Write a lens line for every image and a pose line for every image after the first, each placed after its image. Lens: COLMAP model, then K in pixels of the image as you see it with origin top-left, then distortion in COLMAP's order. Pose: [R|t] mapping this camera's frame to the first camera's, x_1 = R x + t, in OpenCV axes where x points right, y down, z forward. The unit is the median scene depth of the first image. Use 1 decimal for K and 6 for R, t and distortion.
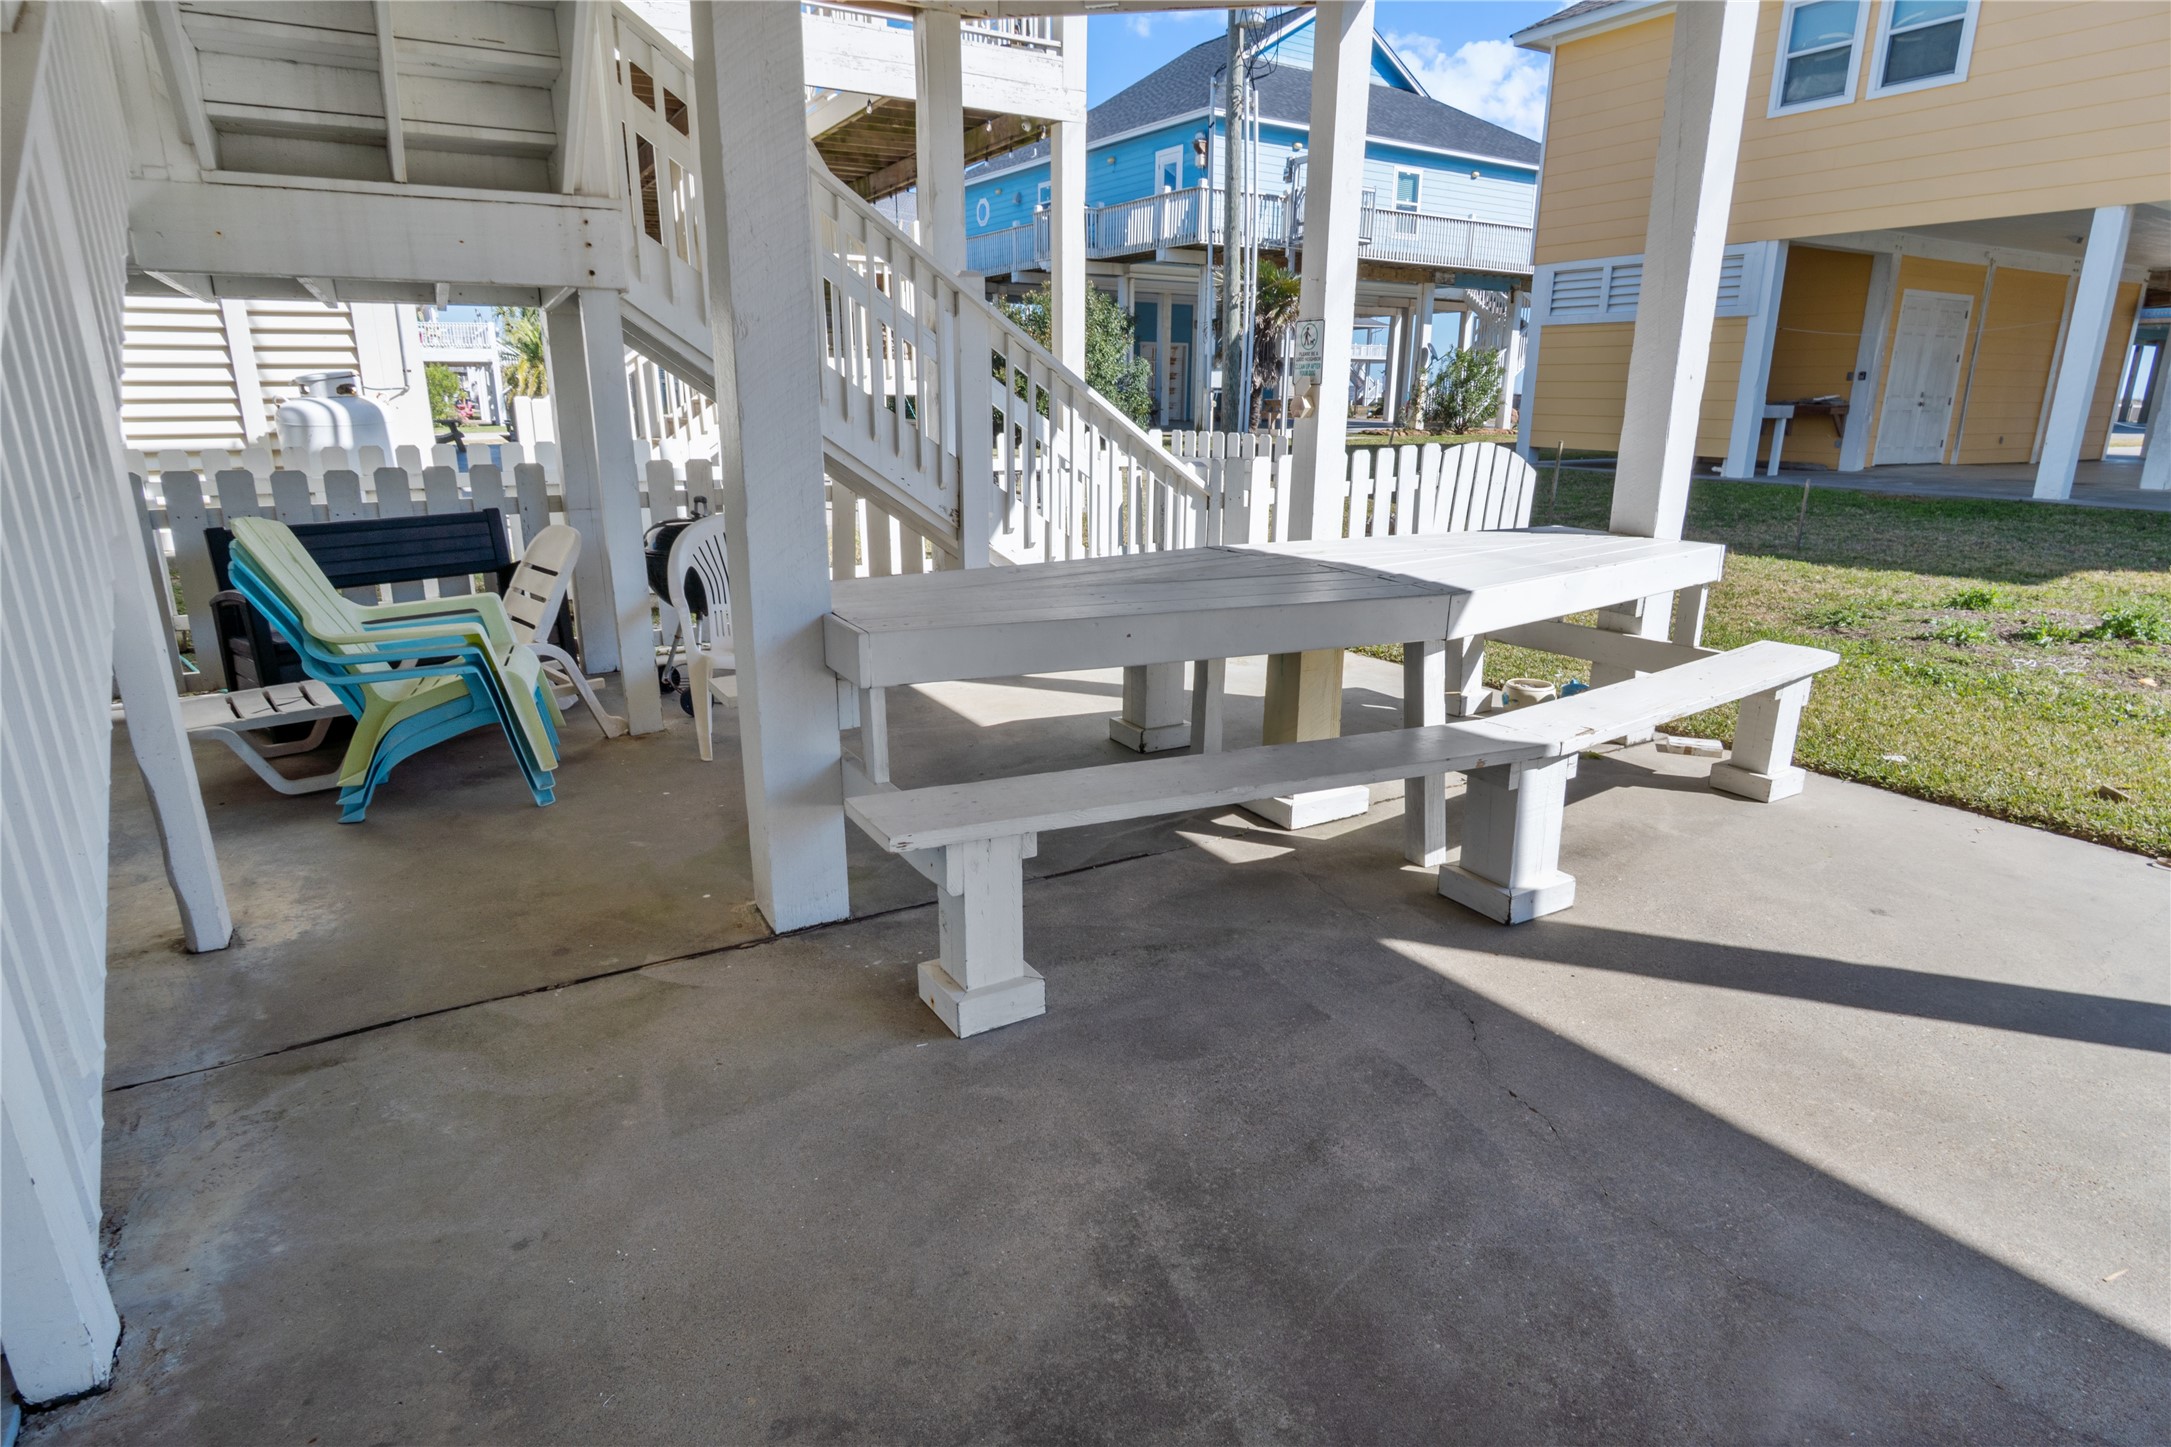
lens RADIAL K [[1083.9, 0, 1085.5], [0, 1083.9, 723.5], [0, 0, 1]] dist [-0.019747, -0.000288]
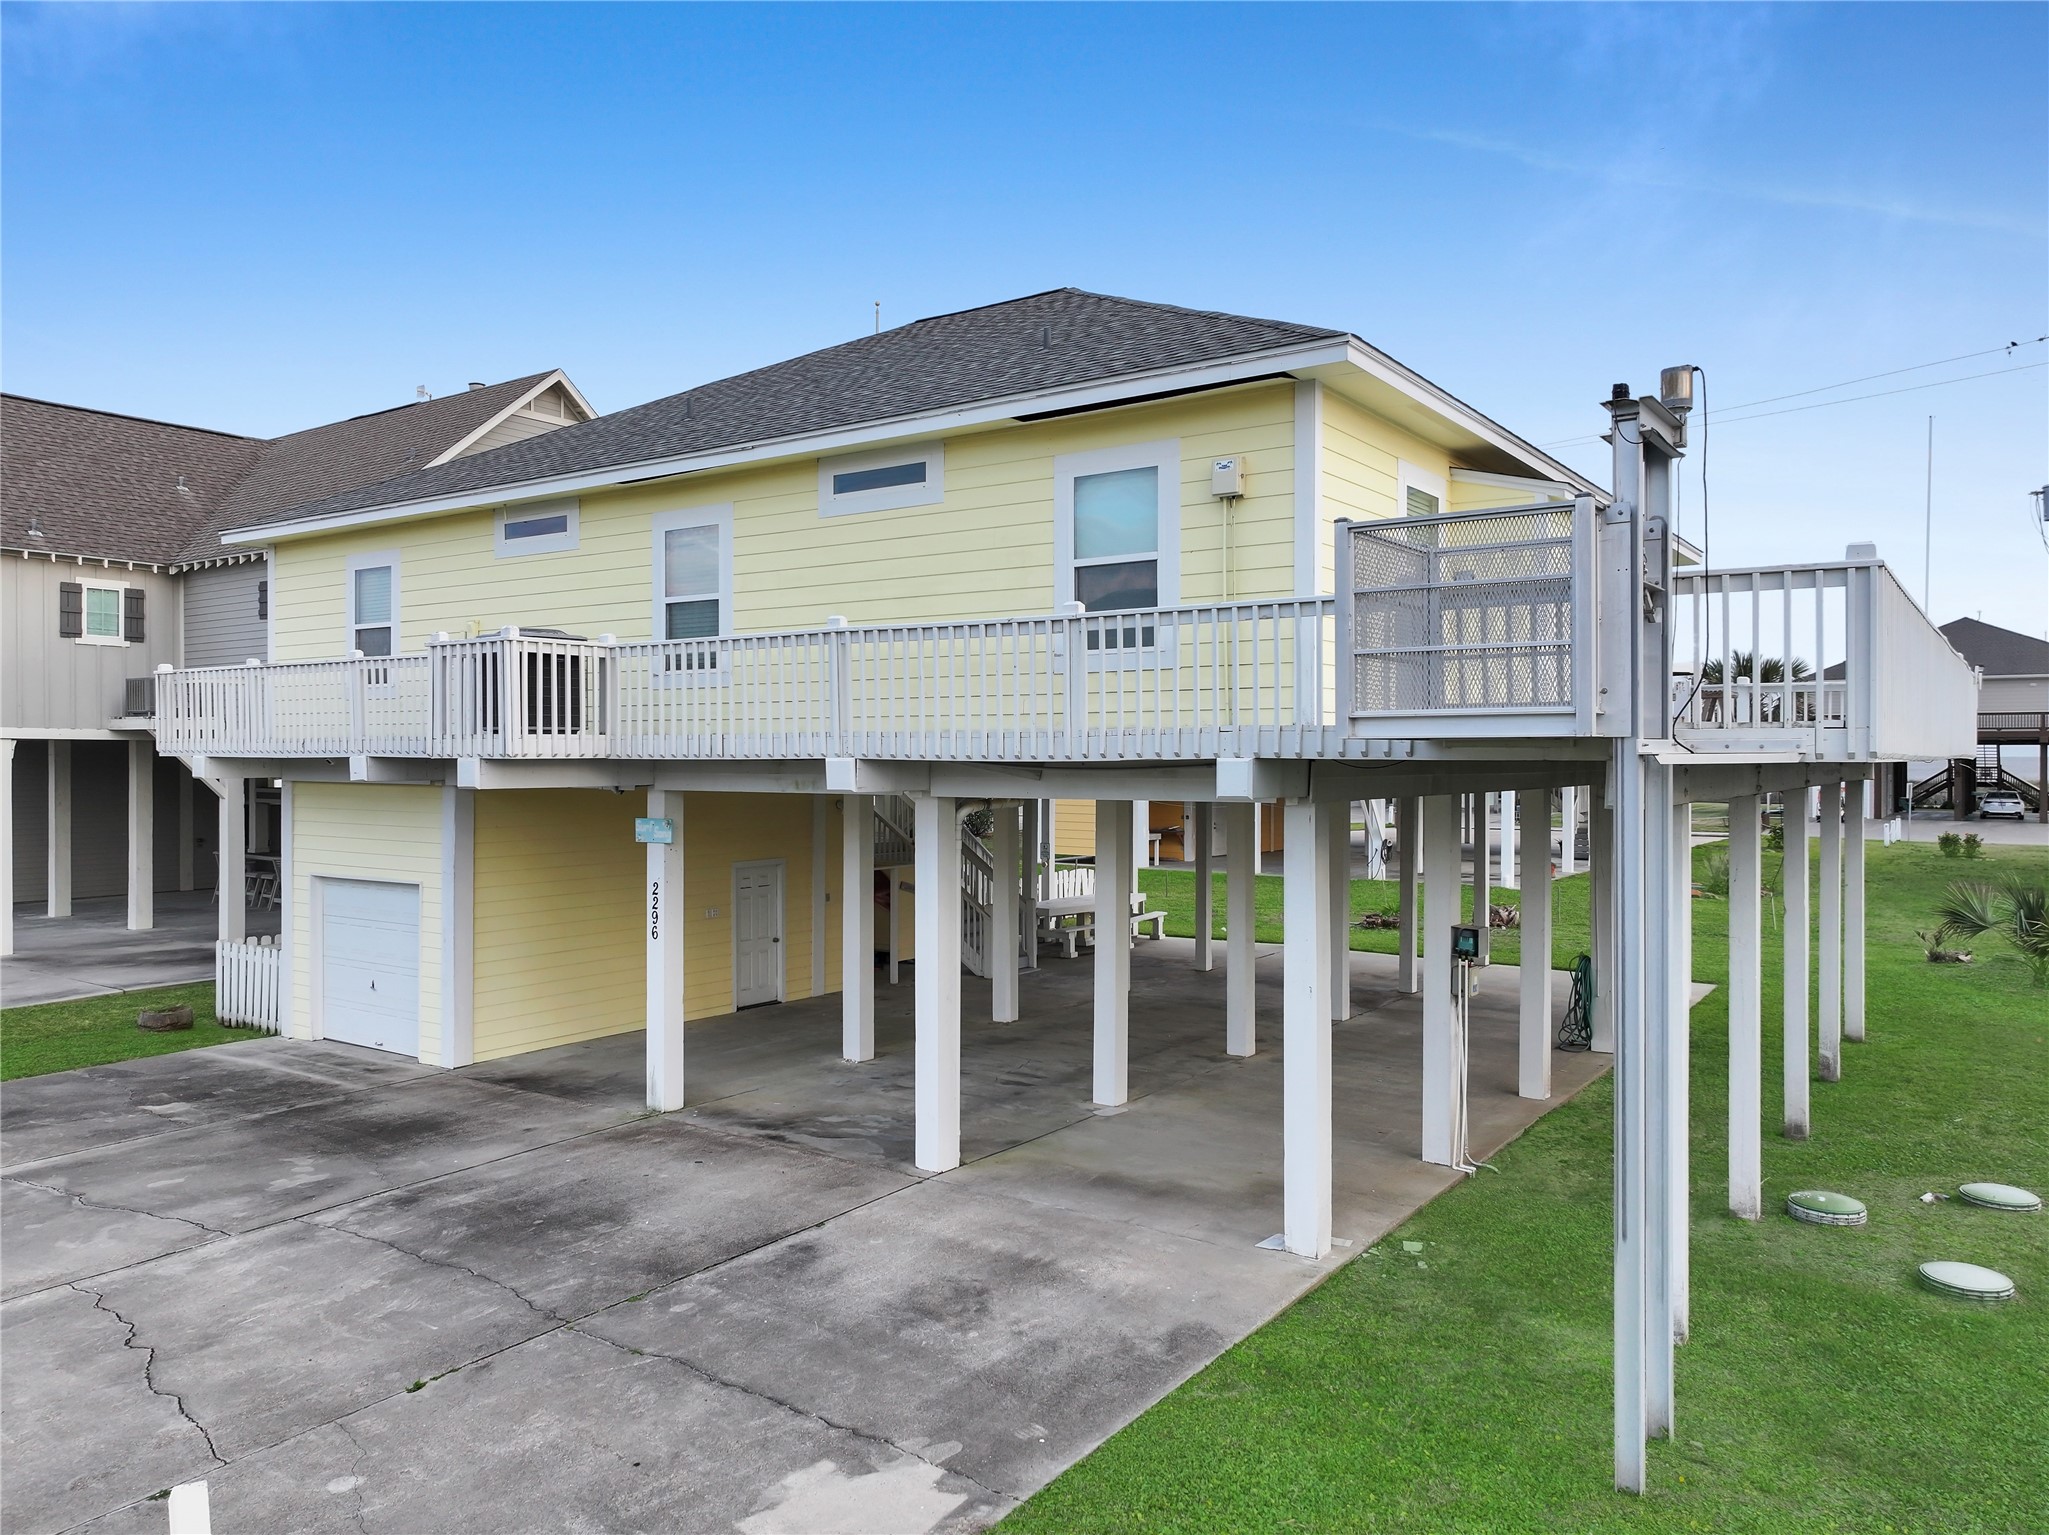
lens RADIAL K [[1435.9, 0, 1024.5], [0, 1435.9, 767.5], [0, 0, 1]] dist [-0.004091, -0.001318]
pose [[0.896562, 0.001990, 0.442913, -2.729782], [0.121089, 0.960792, -0.249430, 0.831709], [-0.426044, 0.277262, 0.861169, -4.439985]]
